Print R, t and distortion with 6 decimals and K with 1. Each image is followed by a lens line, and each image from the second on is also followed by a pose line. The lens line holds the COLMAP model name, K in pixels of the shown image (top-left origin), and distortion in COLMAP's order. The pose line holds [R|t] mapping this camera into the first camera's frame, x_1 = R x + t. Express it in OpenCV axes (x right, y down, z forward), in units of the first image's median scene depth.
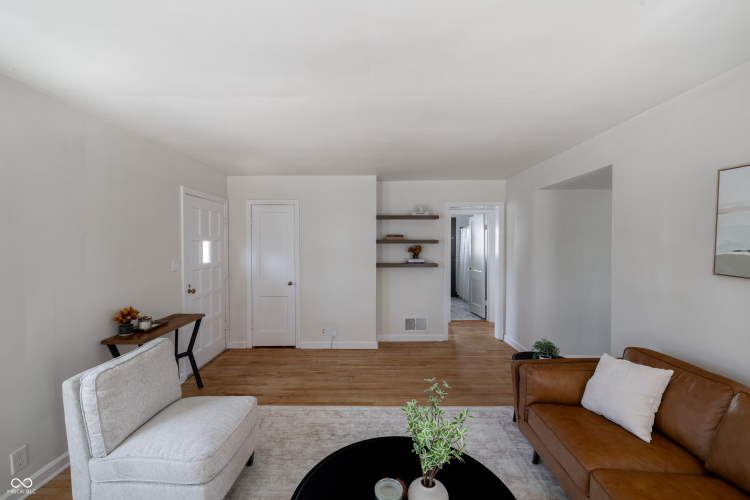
lens RADIAL K [[312.7, 0, 374.5], [0, 312.7, 248.5], [0, 0, 1]] dist [0.000788, 0.000072]
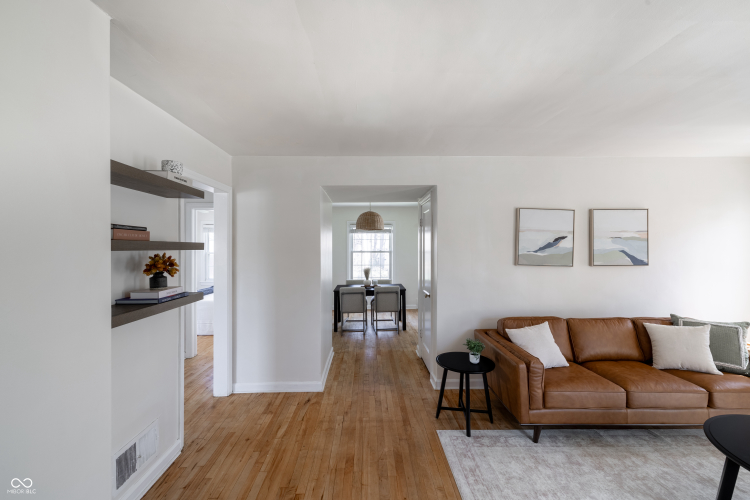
lens RADIAL K [[312.7, 0, 371.7], [0, 312.7, 247.8], [0, 0, 1]] dist [0.000788, 0.000072]
pose [[-0.019683, -0.000628, 0.999806, -0.349879], [0.021825, 0.999761, 0.001058, -0.018531], [-0.999568, 0.021841, -0.019664, 0.919451]]
